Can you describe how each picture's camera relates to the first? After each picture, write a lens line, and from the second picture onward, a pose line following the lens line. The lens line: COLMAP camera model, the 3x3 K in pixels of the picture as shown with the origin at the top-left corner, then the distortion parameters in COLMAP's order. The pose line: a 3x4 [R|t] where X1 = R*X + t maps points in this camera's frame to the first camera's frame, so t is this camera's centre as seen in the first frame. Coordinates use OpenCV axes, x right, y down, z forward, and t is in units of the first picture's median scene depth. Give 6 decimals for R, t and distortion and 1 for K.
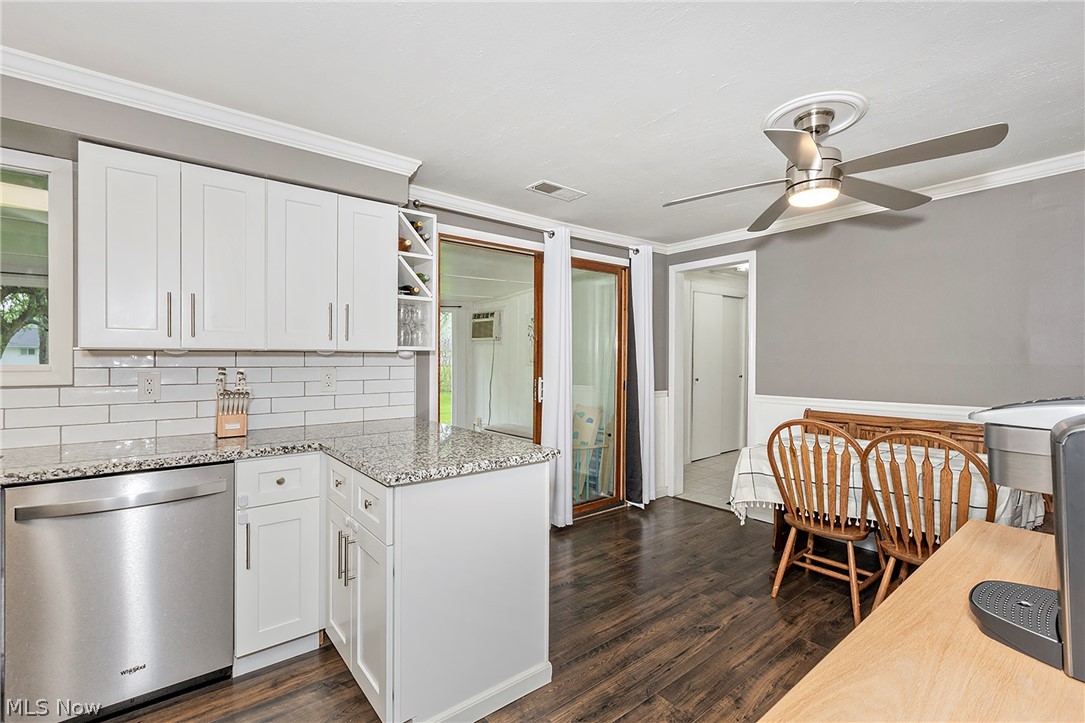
lens RADIAL K [[531.1, 0, 602.9], [0, 531.1, 351.9], [0, 0, 1]] dist [0.002807, 0.000335]
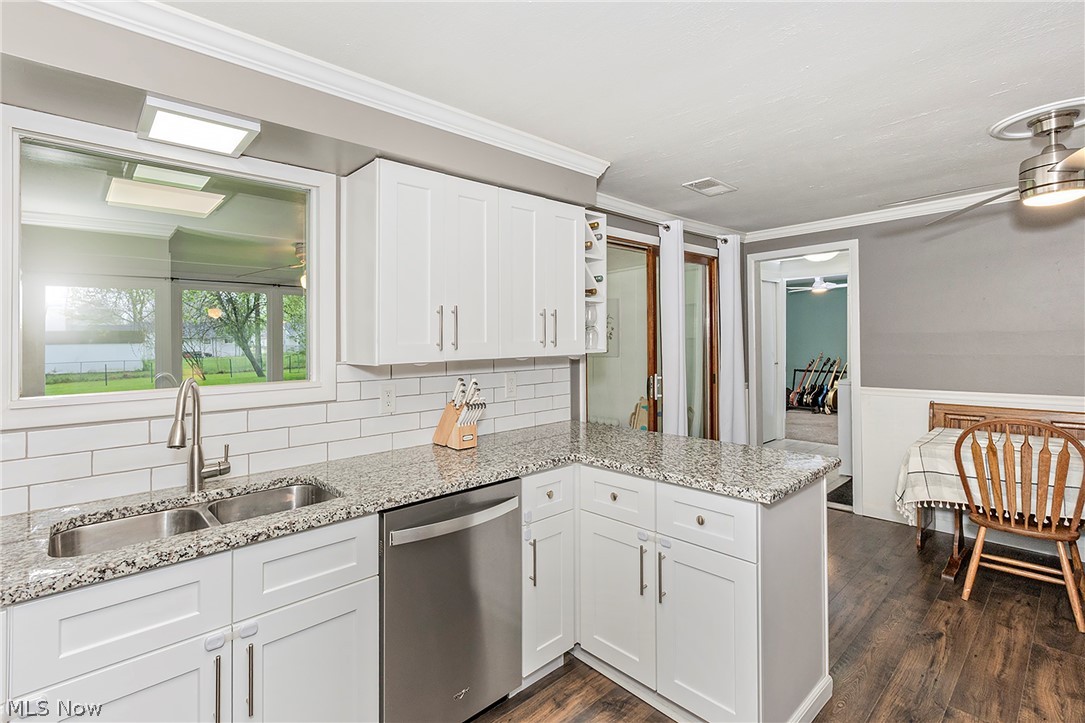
lens RADIAL K [[557.3, 0, 531.7], [0, 557.3, 318.5], [0, 0, 1]] dist [0.003104, -0.001170]
pose [[0.999814, -0.015255, 0.011790, -0.472538], [0.015535, 0.999591, -0.024025, -0.043382], [-0.011419, 0.024204, 0.999642, -0.029605]]
